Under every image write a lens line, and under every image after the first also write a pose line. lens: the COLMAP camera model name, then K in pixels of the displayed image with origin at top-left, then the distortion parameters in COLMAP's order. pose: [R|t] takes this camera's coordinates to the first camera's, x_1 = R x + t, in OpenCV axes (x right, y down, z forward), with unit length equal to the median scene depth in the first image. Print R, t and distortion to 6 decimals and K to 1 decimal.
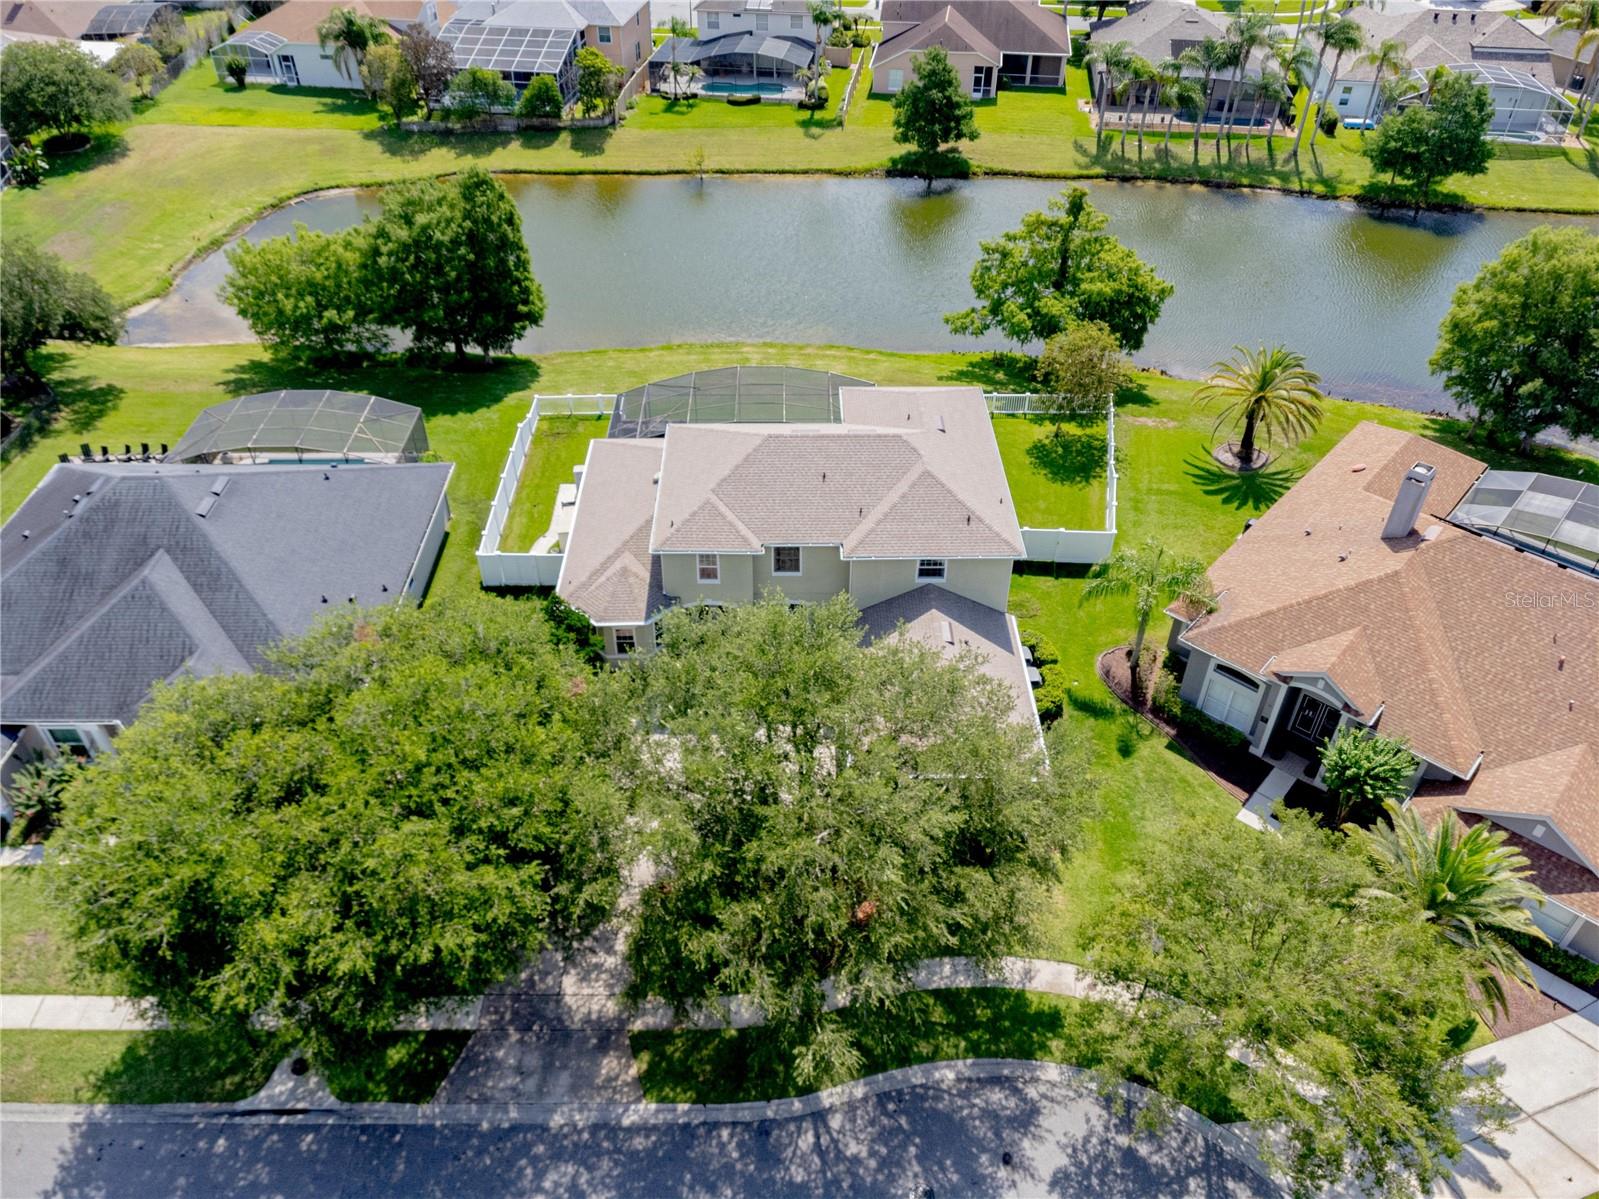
lens RADIAL K [[1180.9, 0, 799.5], [0, 1180.9, 599.5], [0, 0, 1]] dist [-0.002462, 0.003866]
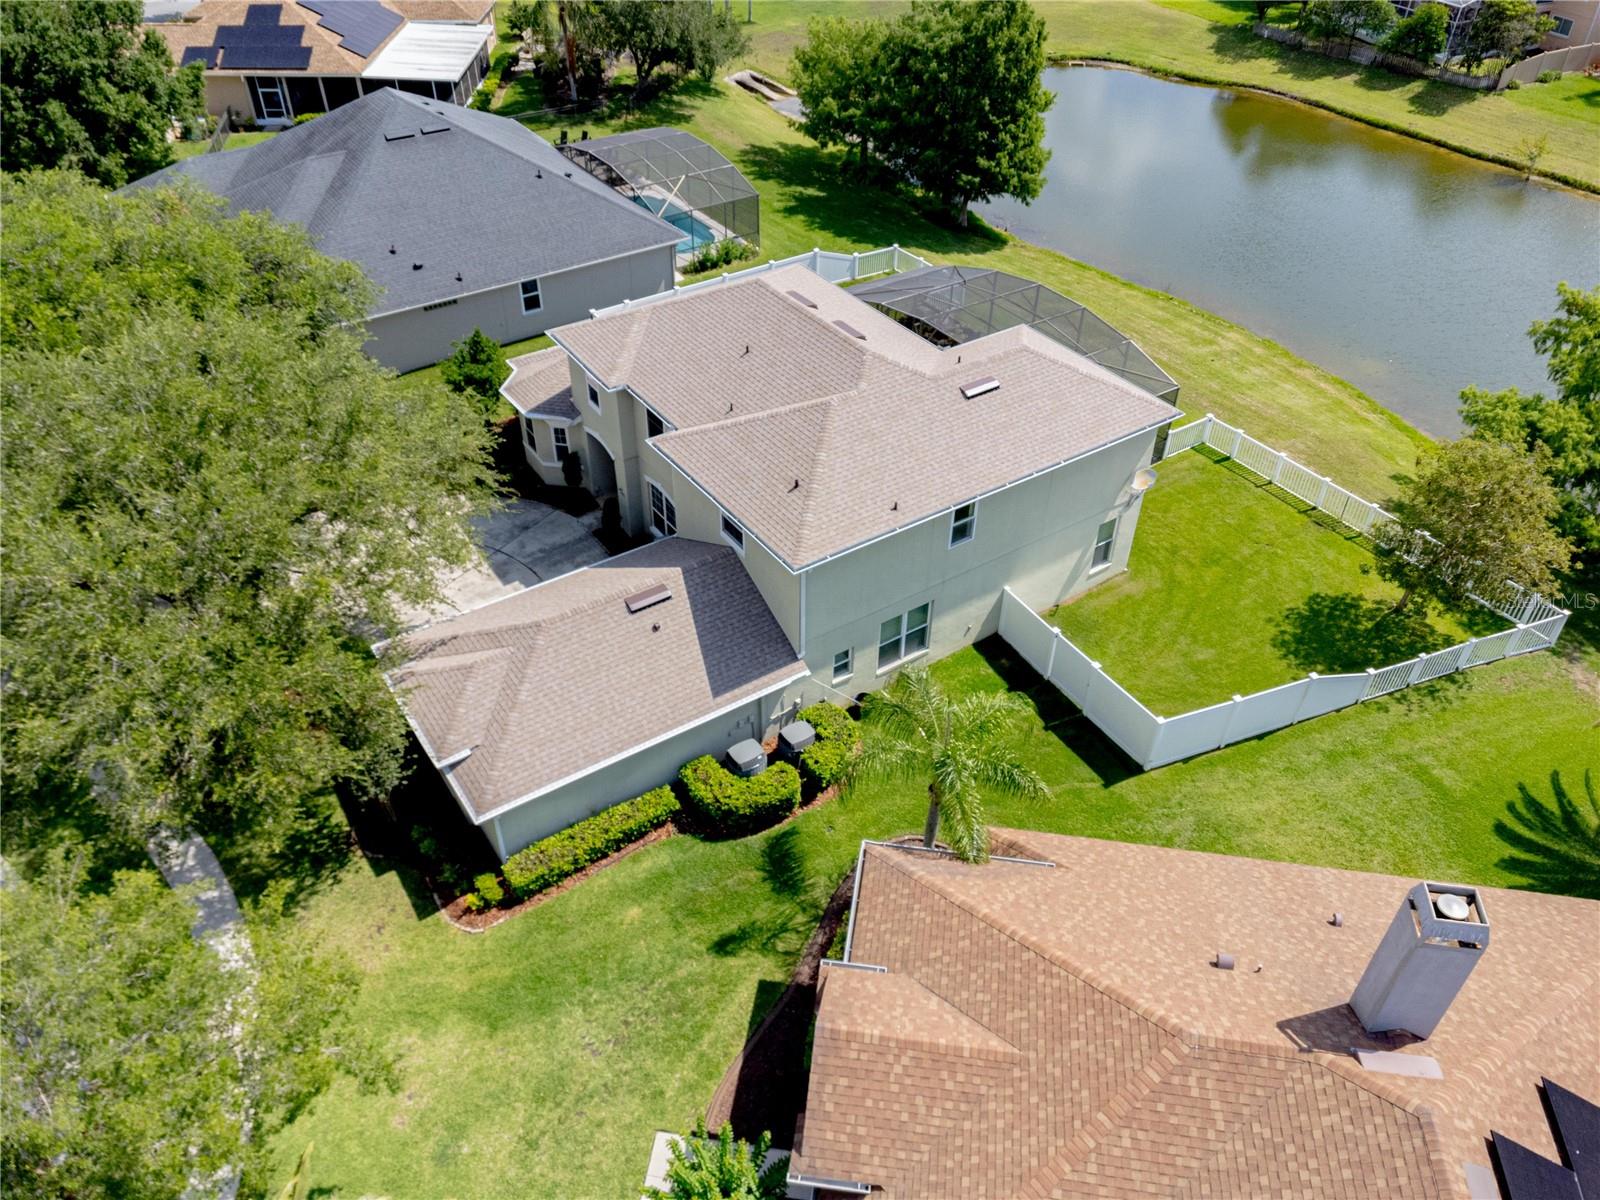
lens RADIAL K [[1181.7, 0, 800.0], [0, 1181.7, 600.0], [0, 0, 1]] dist [-0.002462, 0.003866]
pose [[0.549552, 0.528044, -0.647428, 0.395117], [-0.530254, 0.819299, 0.218130, -0.106176], [0.645619, 0.223427, 0.730244, 0.374540]]
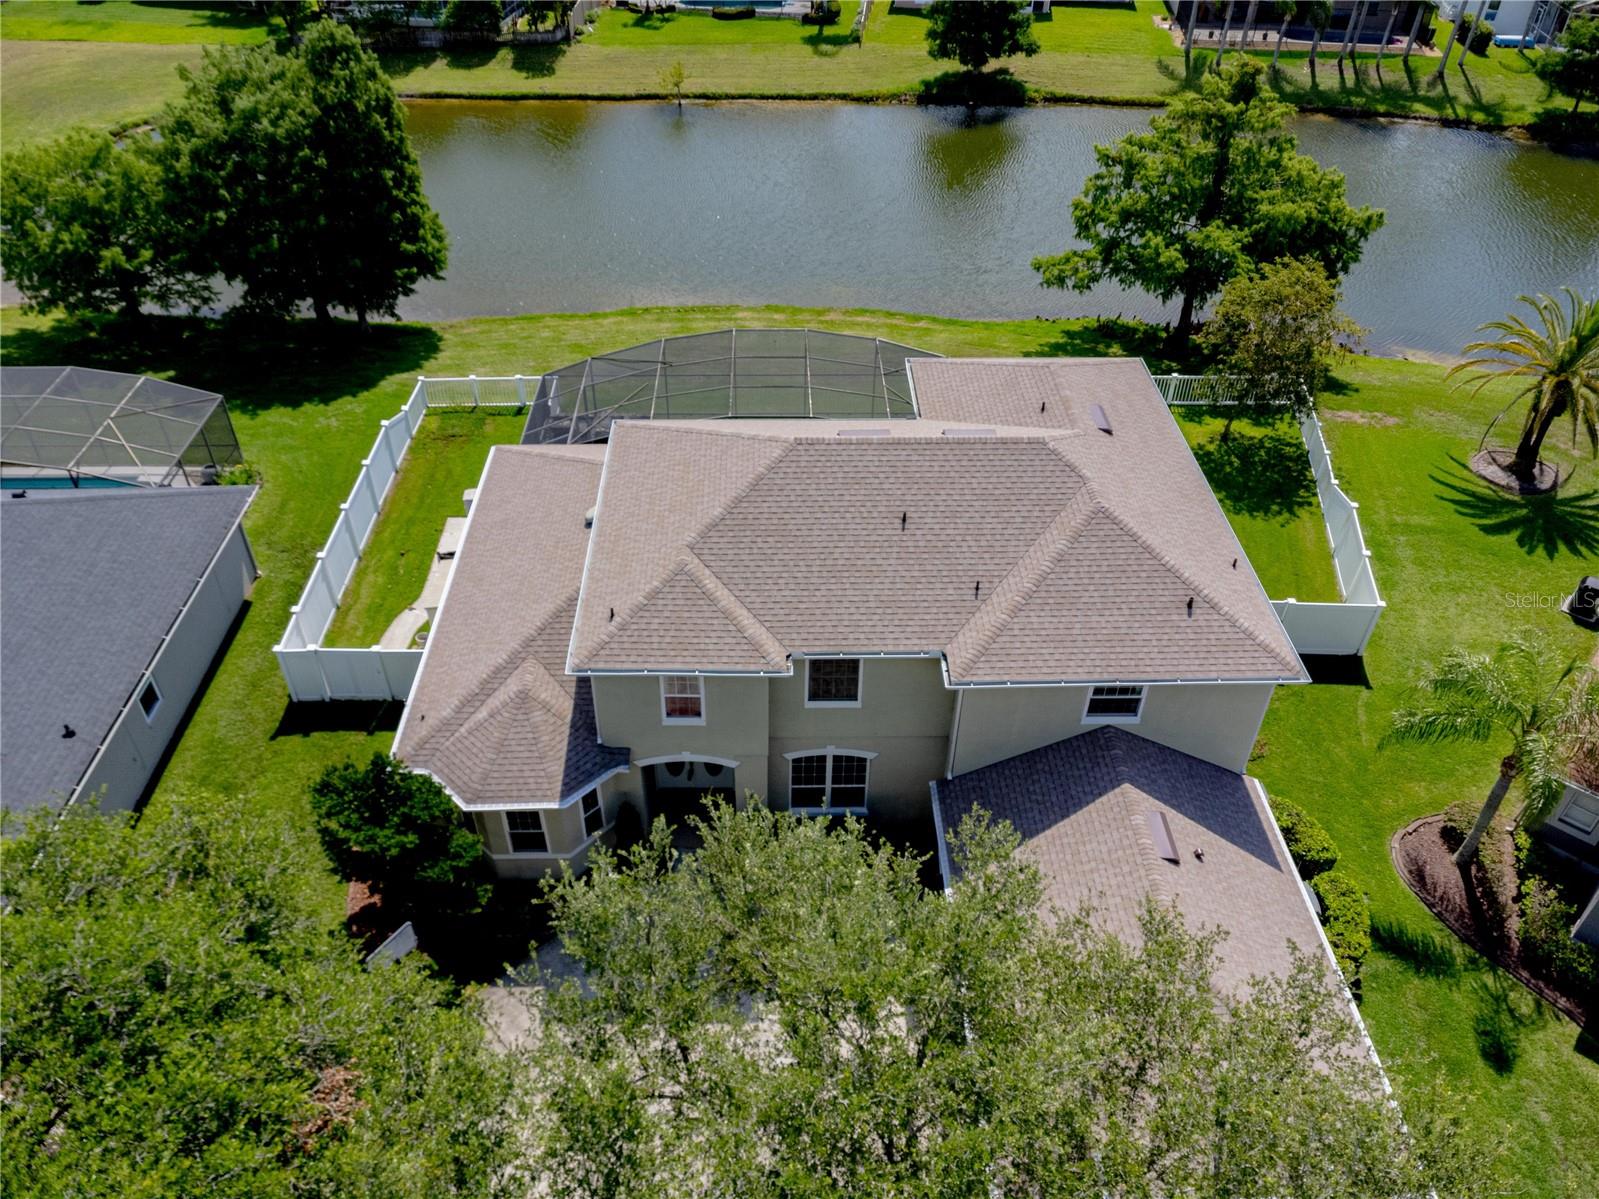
lens RADIAL K [[1180.9, 0, 799.5], [0, 1180.9, 599.5], [0, 0, 1]] dist [-0.002462, 0.003866]
pose [[0.999916, -0.002231, 0.012786, -0.022363], [0.002226, 0.999997, 0.000407, -0.047675], [-0.012787, -0.000378, 0.999918, 0.330229]]
